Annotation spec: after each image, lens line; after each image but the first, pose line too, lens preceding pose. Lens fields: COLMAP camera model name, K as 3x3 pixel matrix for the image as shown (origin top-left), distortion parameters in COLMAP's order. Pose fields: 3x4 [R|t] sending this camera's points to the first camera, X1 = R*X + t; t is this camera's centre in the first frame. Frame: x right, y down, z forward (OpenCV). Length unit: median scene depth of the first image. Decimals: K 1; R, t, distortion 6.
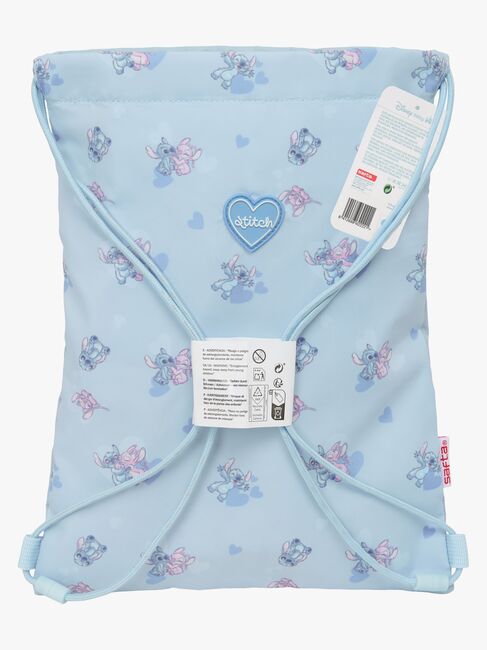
lens RADIAL K [[1190.2, 0, 243.5], [0, 1190.2, 326.4], [0, 0, 1]] dist [-0.199088, 0.000000]
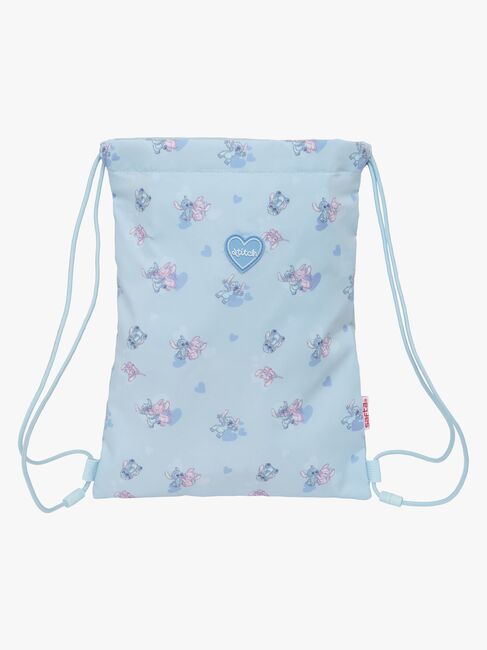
lens RADIAL K [[1190.2, 0, 243.7], [0, 1190.2, 323.5], [0, 0, 1]] dist [-0.199088, 0.000000]
pose [[0.999601, 0.018318, -0.021491, 0.042716], [-0.018670, 0.999693, -0.016262, 0.026676], [0.021187, 0.016656, 0.999637, -0.514413]]
